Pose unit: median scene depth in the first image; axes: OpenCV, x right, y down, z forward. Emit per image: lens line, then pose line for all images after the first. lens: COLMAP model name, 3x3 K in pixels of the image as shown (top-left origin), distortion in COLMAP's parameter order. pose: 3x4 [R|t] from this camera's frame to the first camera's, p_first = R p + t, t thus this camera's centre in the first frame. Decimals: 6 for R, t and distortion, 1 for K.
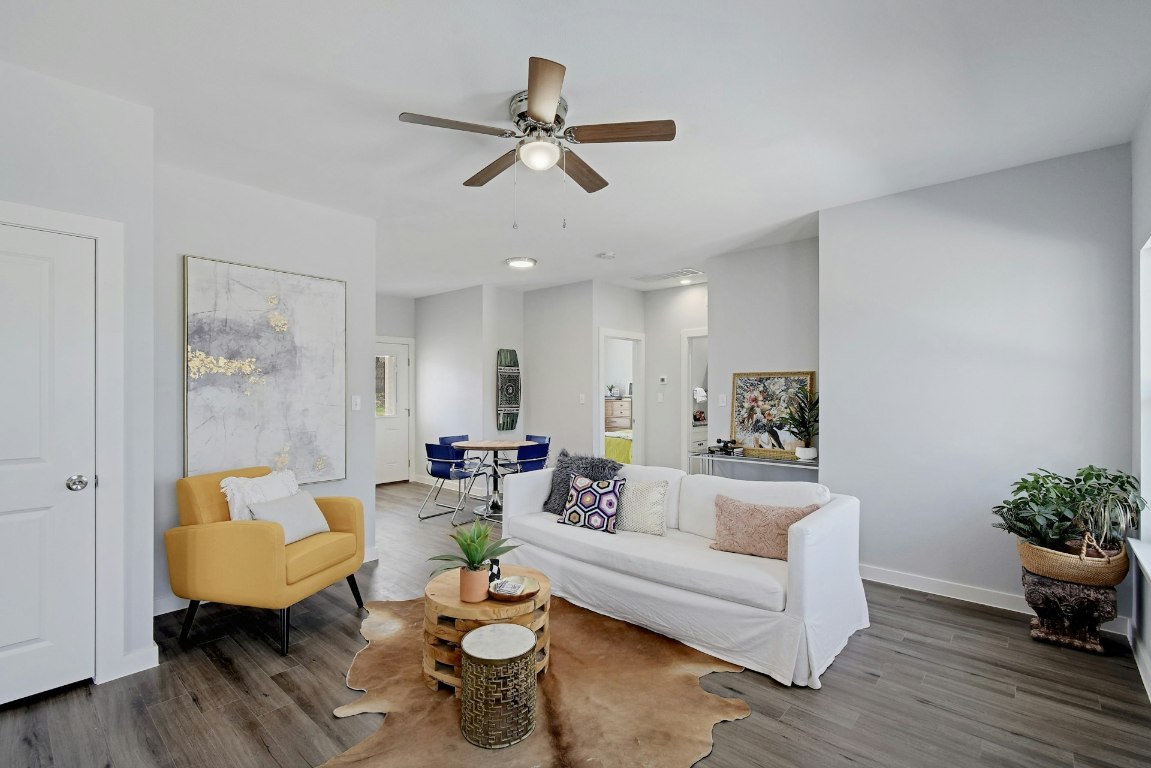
lens RADIAL K [[522.4, 0, 573.4], [0, 522.4, 386.1], [0, 0, 1]] dist [-0.002270, 0.000021]
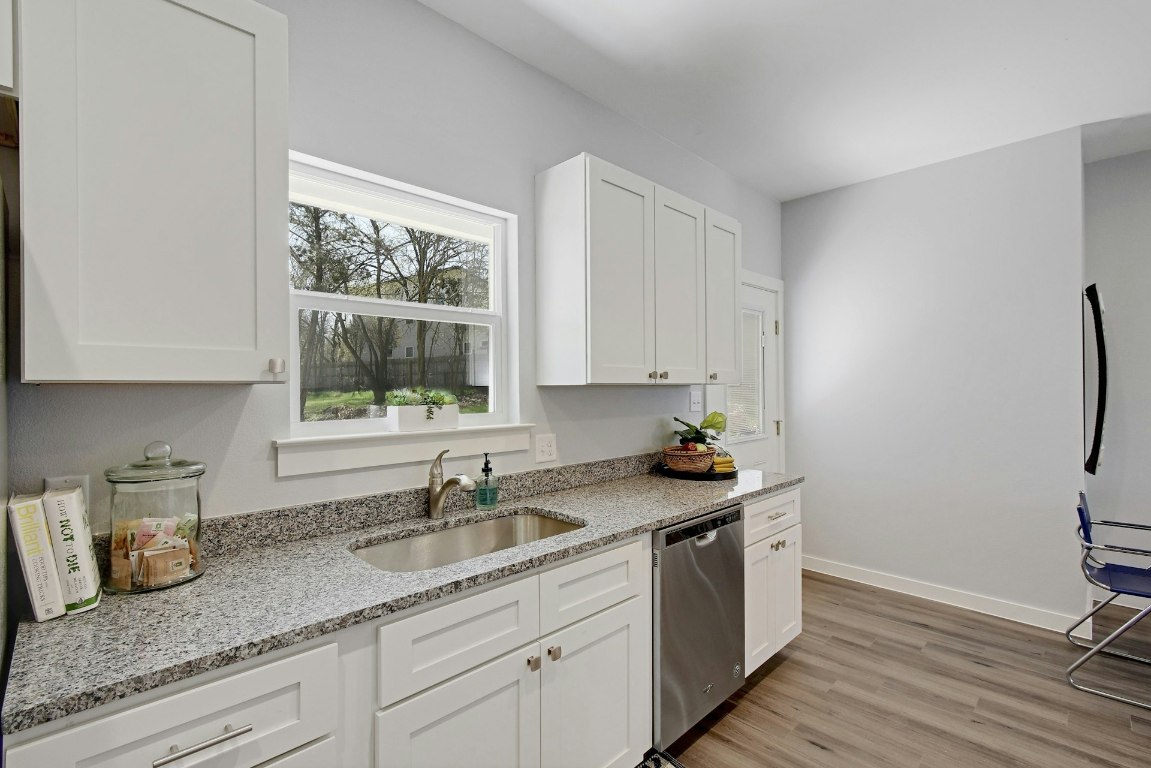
lens RADIAL K [[522.4, 0, 573.4], [0, 522.4, 386.1], [0, 0, 1]] dist [-0.002270, 0.000021]
pose [[0.997449, -0.007238, -0.071010, -0.755535], [0.007900, 0.999928, 0.009040, 0.006084], [0.070940, -0.009578, 0.997435, 0.760132]]
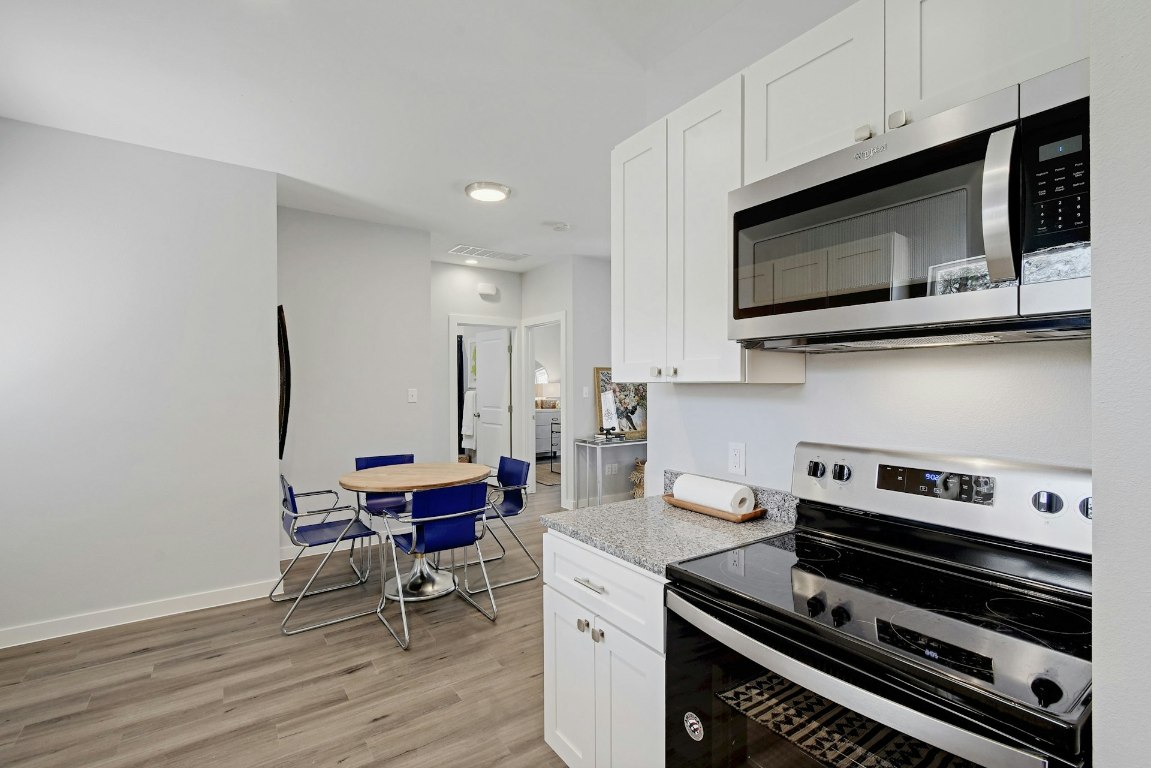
lens RADIAL K [[522.4, 0, 573.4], [0, 522.4, 386.1], [0, 0, 1]] dist [-0.002270, 0.000021]
pose [[0.232882, -0.006400, 0.972484, -0.820911], [-0.006385, 0.999947, 0.008110, 0.005929], [-0.972484, -0.008098, 0.232828, 0.821240]]
